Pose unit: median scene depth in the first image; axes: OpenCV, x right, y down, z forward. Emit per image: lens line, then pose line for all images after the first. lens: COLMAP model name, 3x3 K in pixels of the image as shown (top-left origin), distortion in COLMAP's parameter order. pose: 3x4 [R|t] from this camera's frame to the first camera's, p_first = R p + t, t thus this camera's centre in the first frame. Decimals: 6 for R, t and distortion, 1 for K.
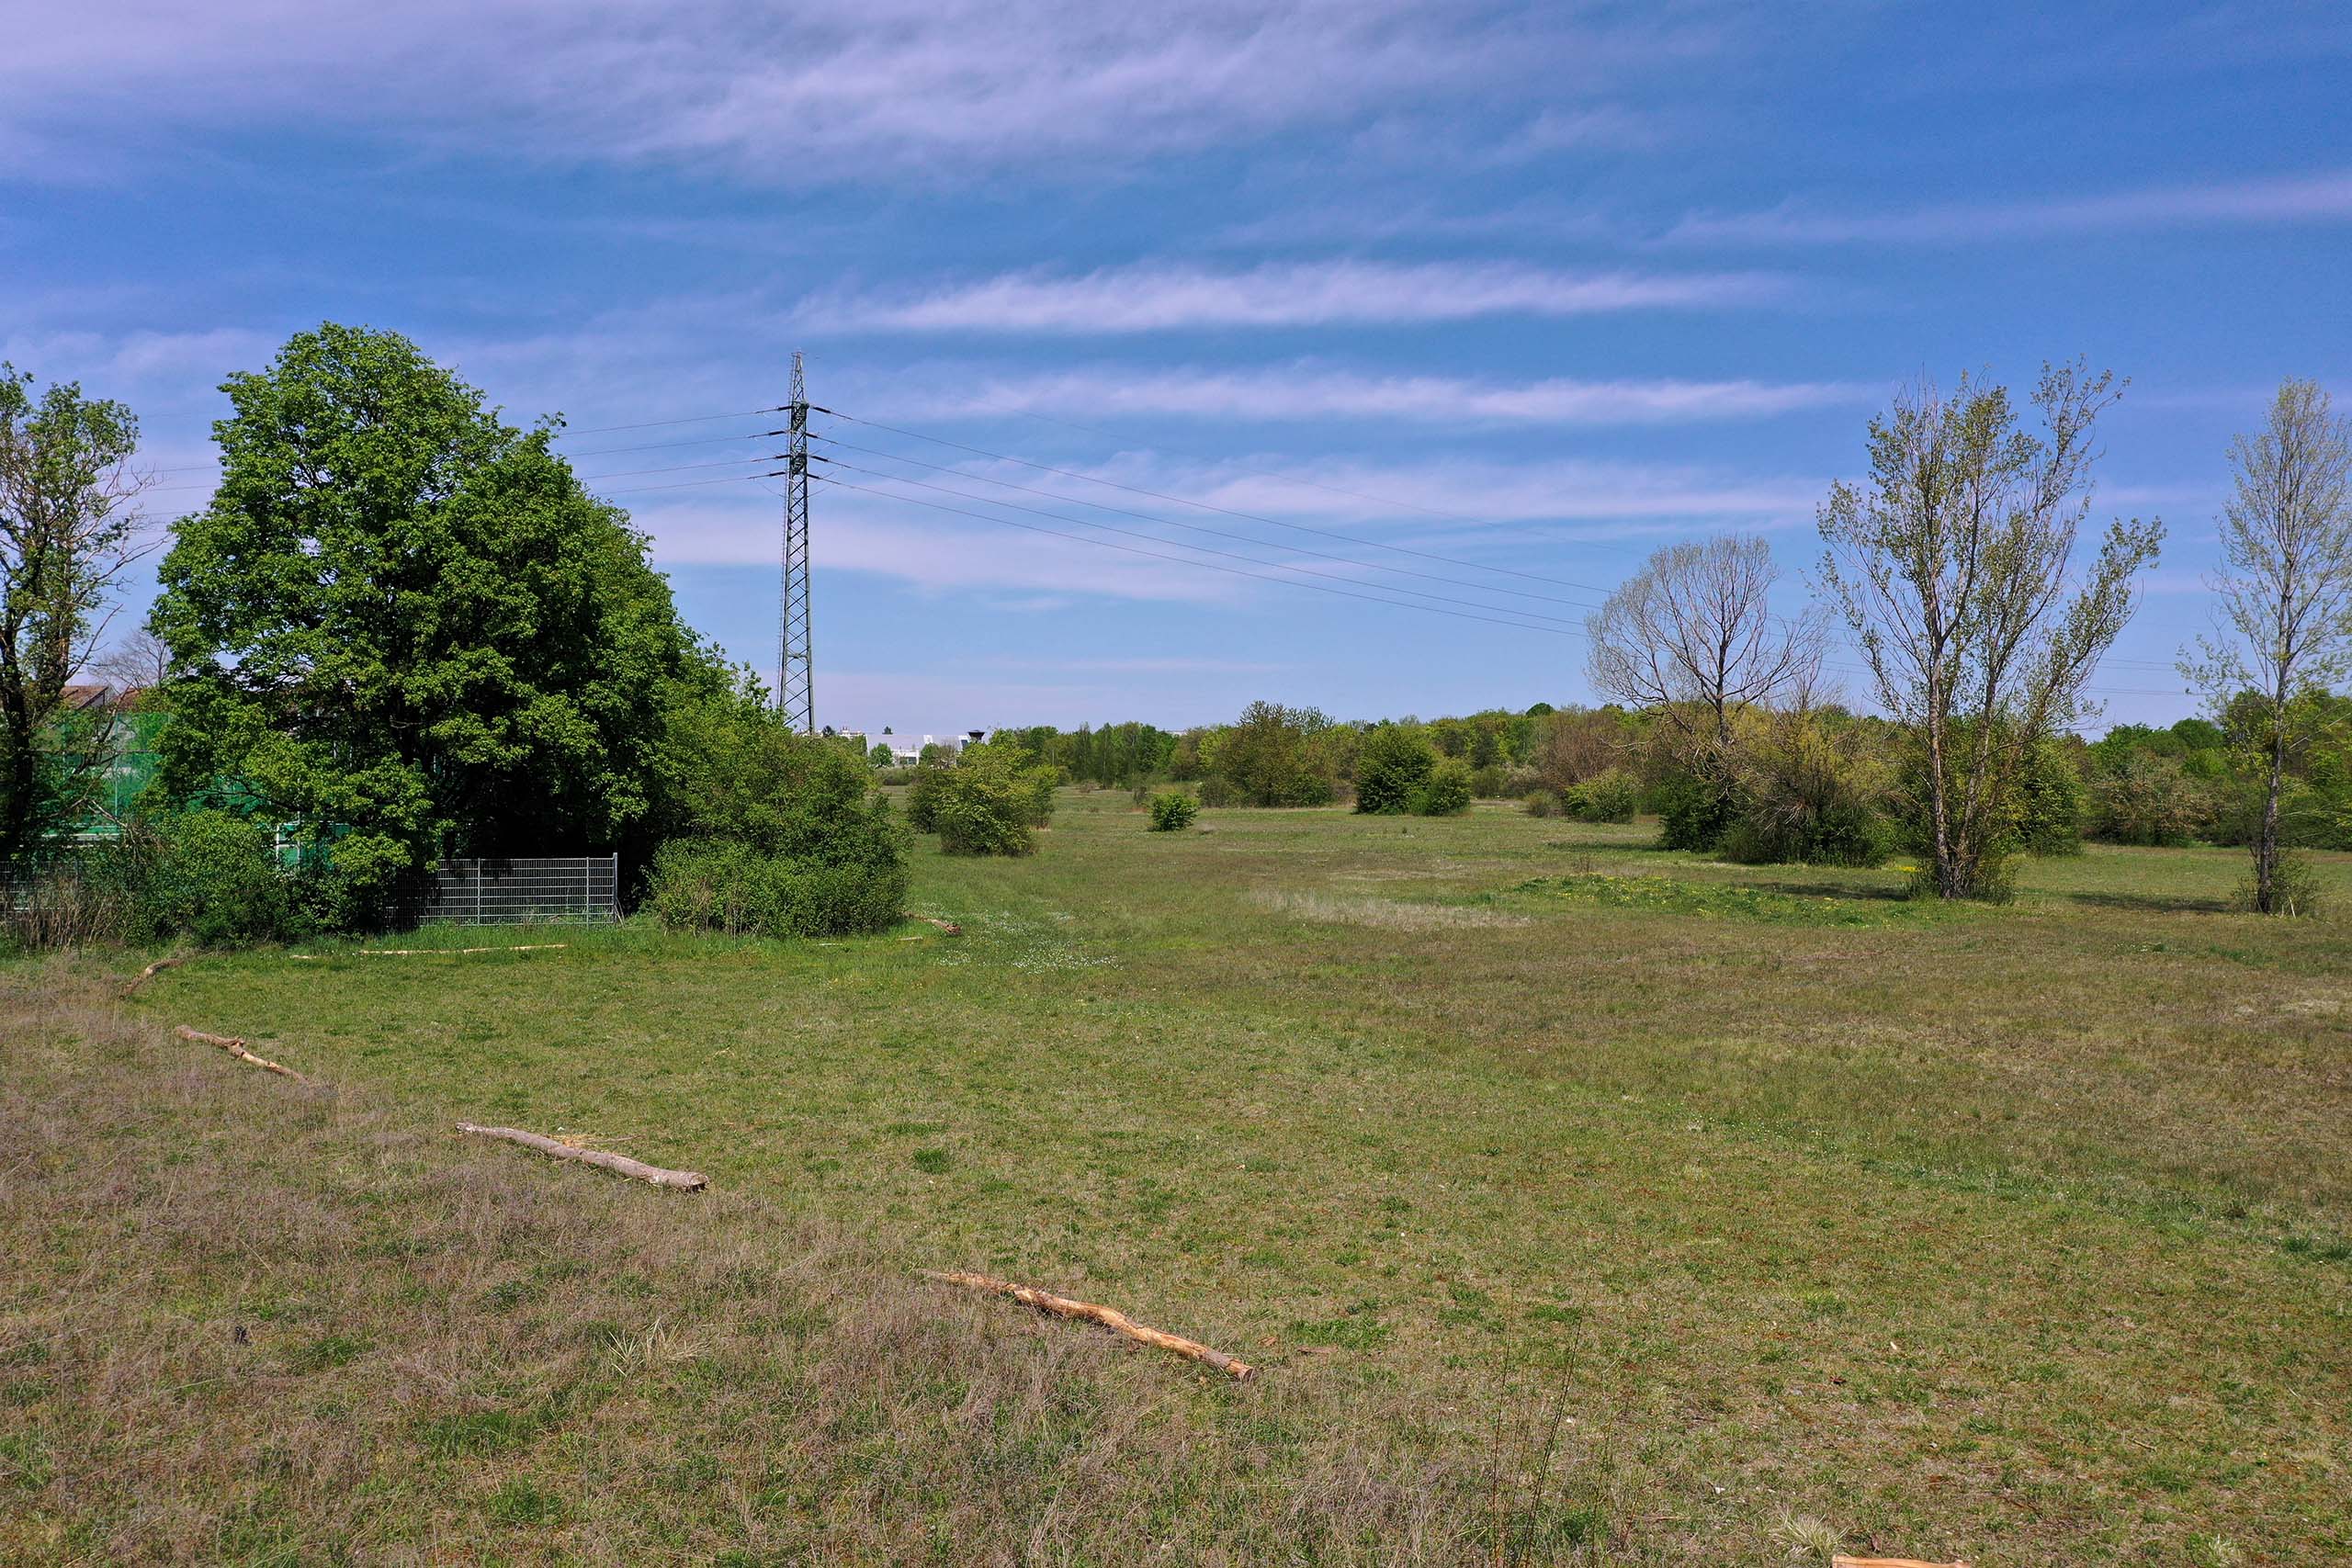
lens RADIAL K [[1872.3, 0, 1180.5], [0, 1872.3, 783.4], [0, 0, 1]] dist [0.008694, 0.004526]
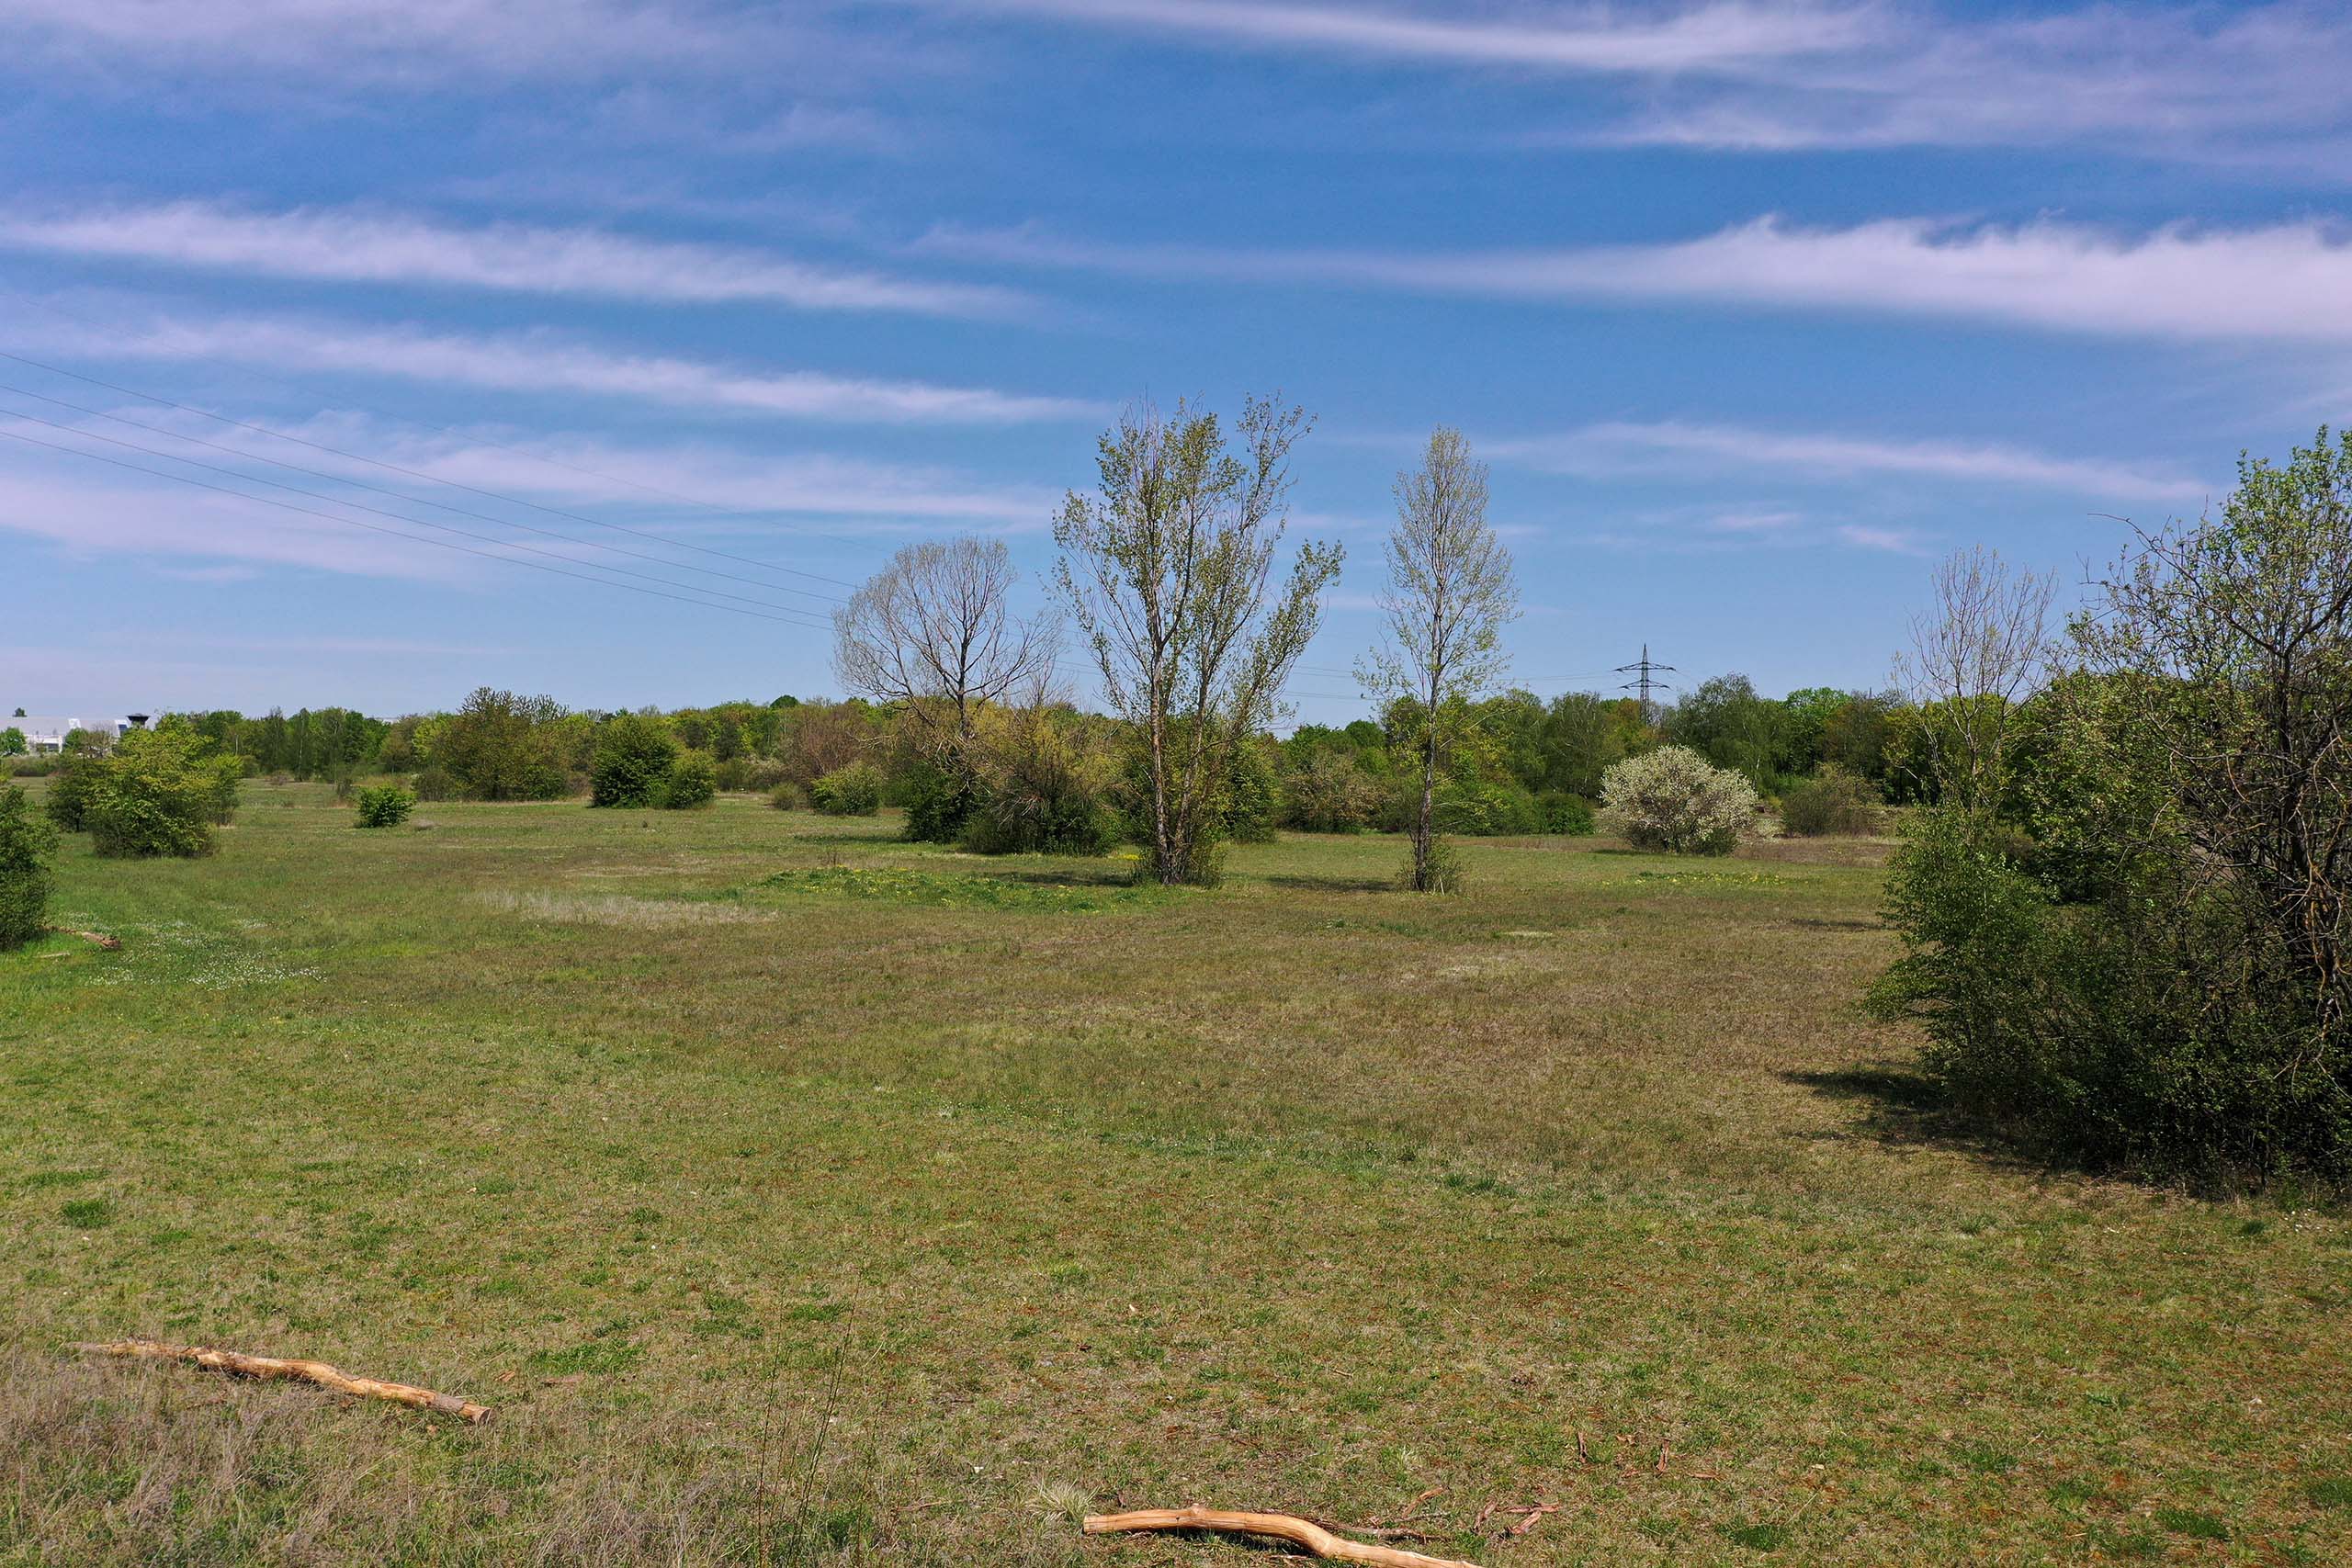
lens RADIAL K [[1872.3, 0, 1180.5], [0, 1872.3, 783.4], [0, 0, 1]] dist [0.008694, 0.004526]
pose [[0.921766, 0.000840, 0.387745, -0.001996], [-0.002369, 0.999991, 0.003466, -0.000344], [-0.387738, -0.004114, 0.921760, 0.003993]]
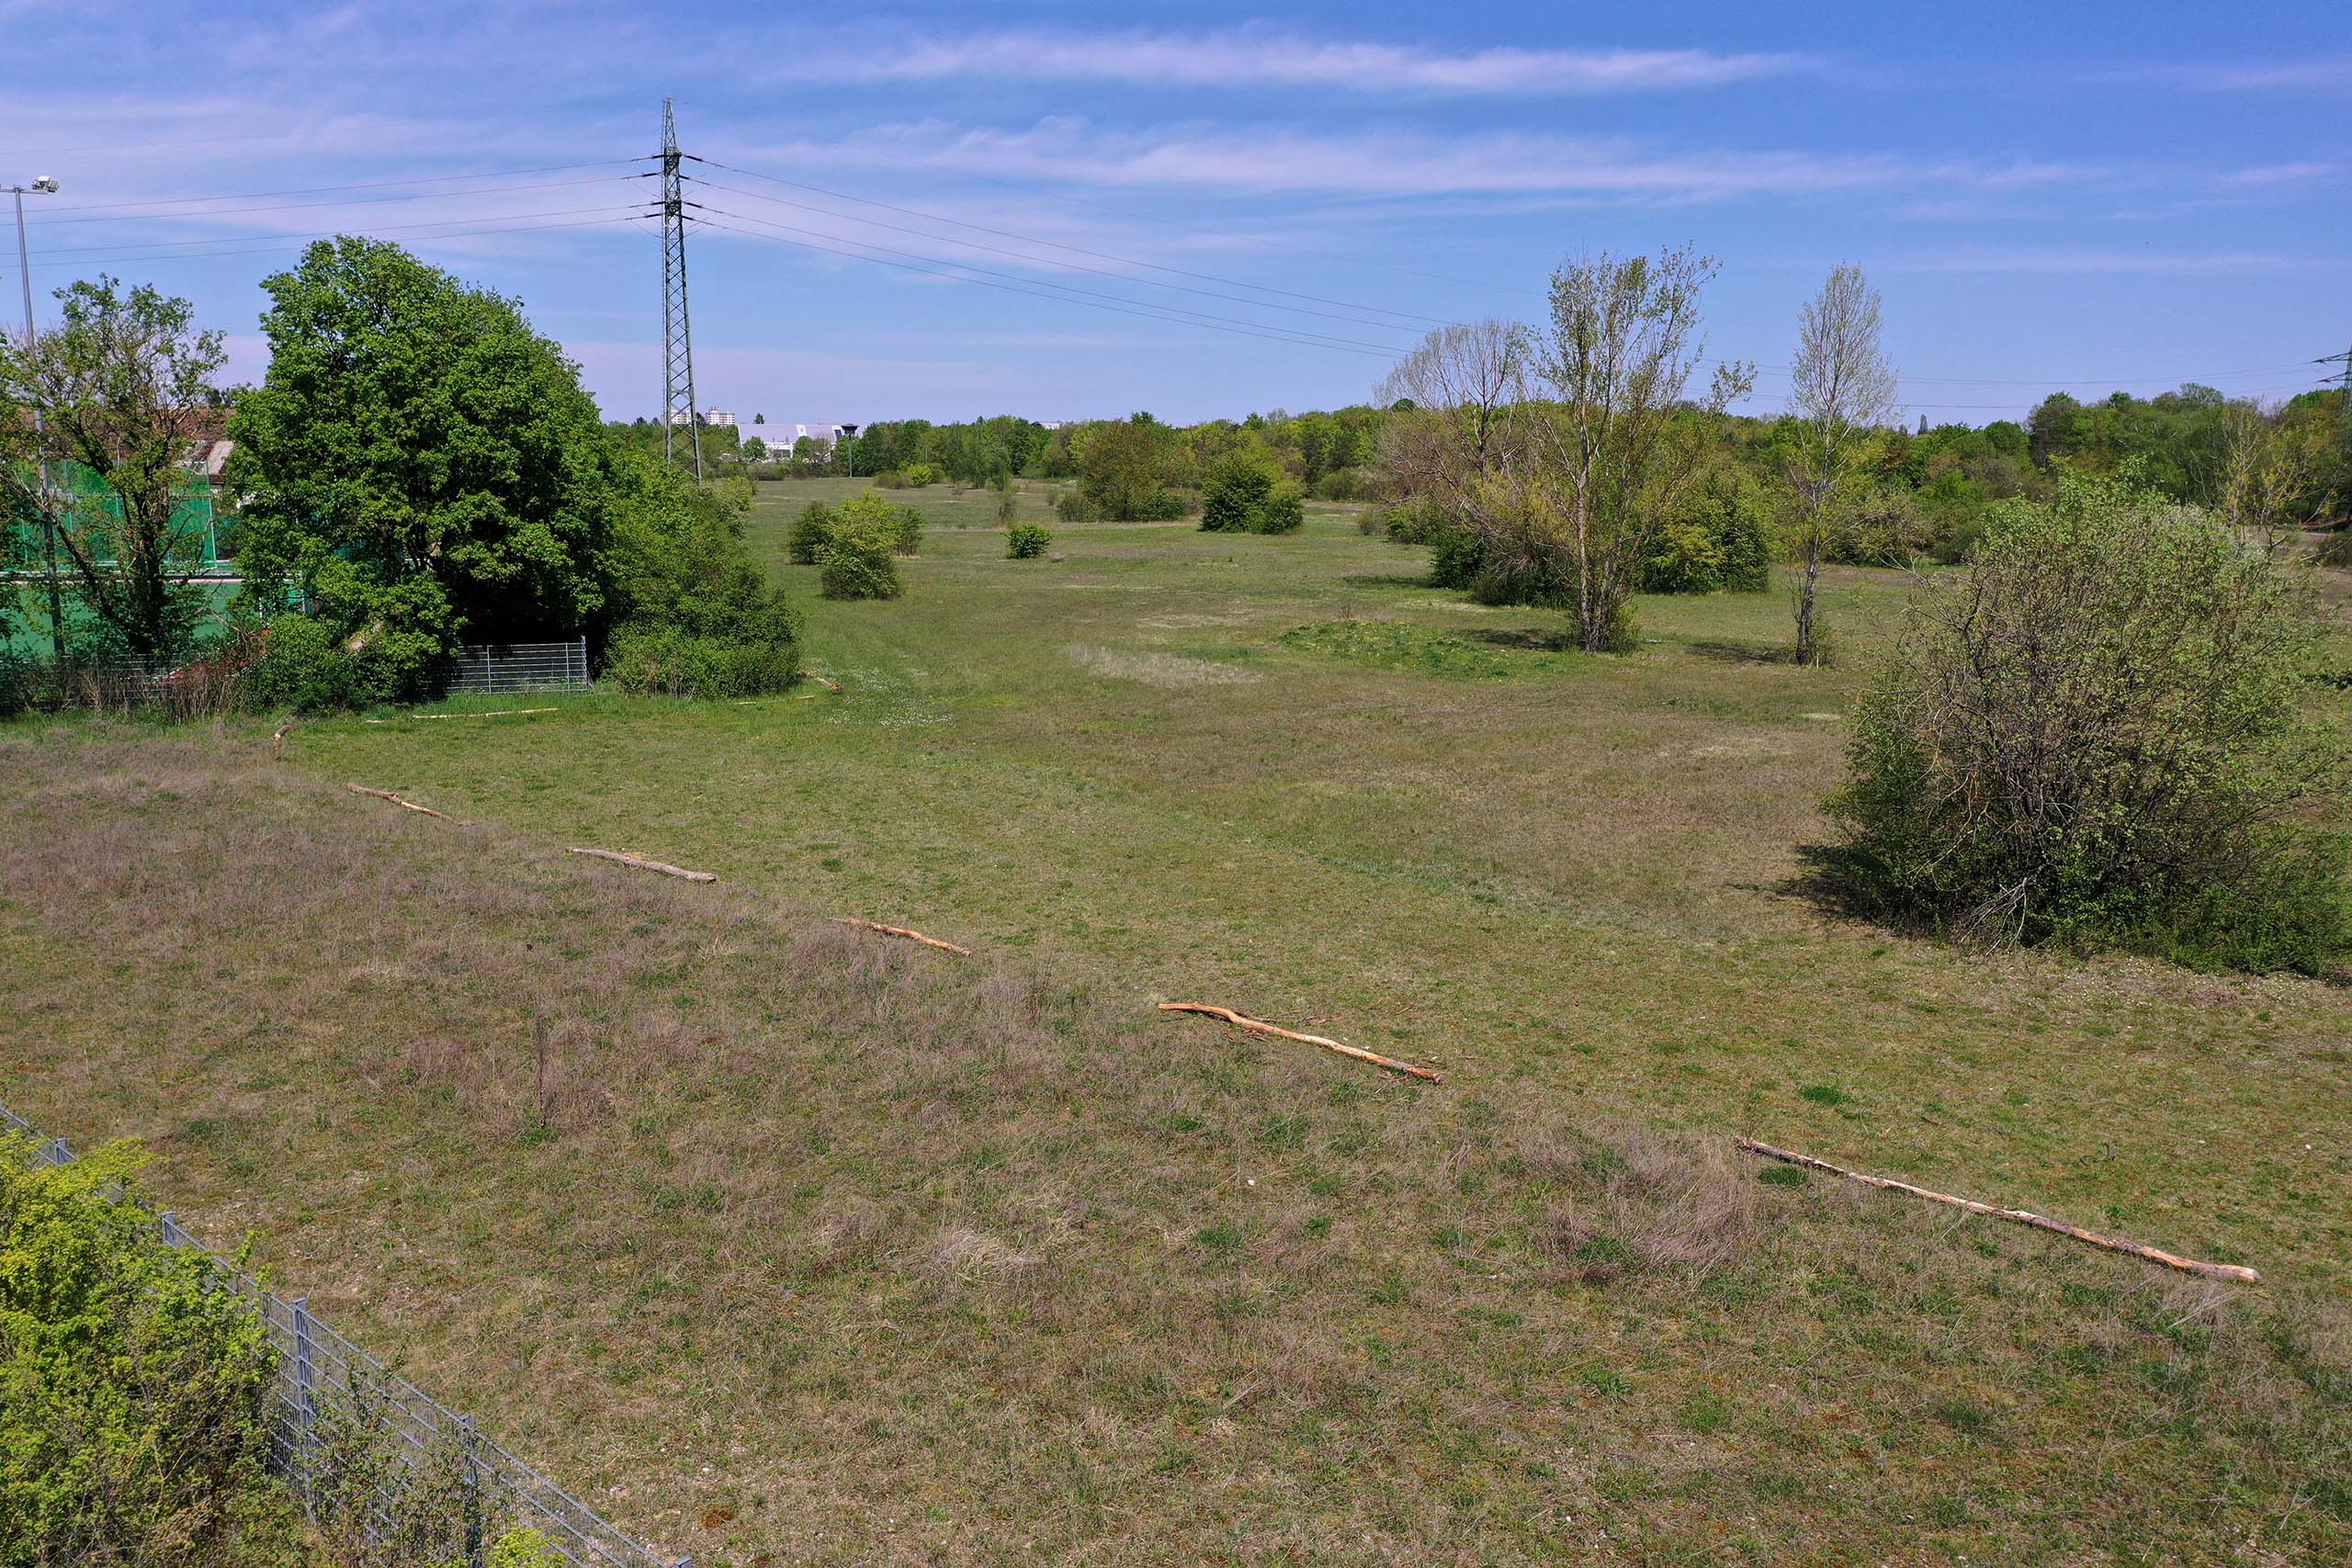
lens RADIAL K [[1872.3, 0, 1180.5], [0, 1872.3, 783.4], [0, 0, 1]] dist [0.008694, 0.004526]
pose [[0.998019, -0.010454, 0.062039, 0.047228], [-0.000171, 0.985643, 0.168842, -0.091940], [-0.062914, -0.168518, 0.983689, -0.401490]]
